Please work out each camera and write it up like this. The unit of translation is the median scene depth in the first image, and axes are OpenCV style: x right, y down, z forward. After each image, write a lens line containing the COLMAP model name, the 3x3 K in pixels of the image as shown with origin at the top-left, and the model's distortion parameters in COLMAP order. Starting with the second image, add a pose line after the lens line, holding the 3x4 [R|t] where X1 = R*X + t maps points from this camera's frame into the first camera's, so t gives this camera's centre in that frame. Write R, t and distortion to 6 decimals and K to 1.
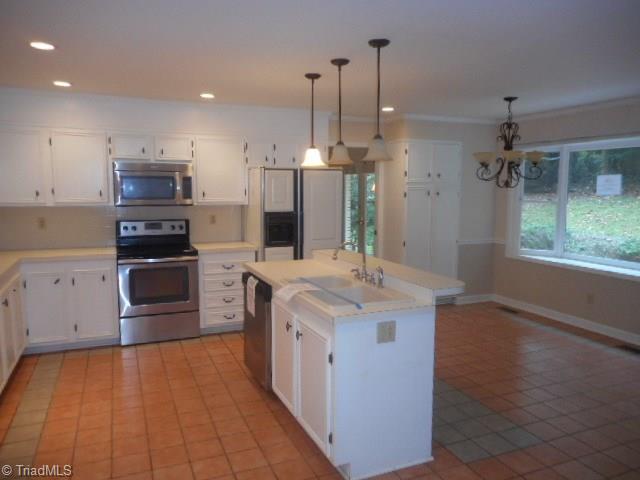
lens RADIAL K [[476.2, 0, 318.8], [0, 476.2, 239.2], [0, 0, 1]] dist [0.009032, -0.030516]
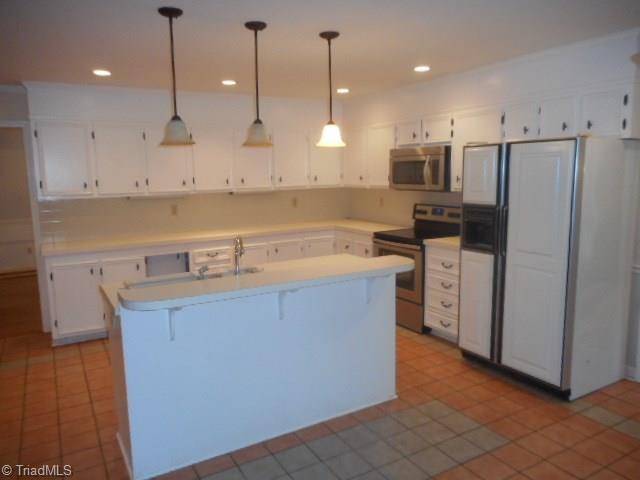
lens RADIAL K [[476.2, 0, 318.5], [0, 476.2, 240.3], [0, 0, 1]] dist [0.009032, -0.030516]
pose [[0.118689, 0.133546, -0.983910, 0.611036], [-0.096668, 0.987761, 0.122408, -0.068152], [0.988215, 0.080584, 0.130145, 0.661236]]
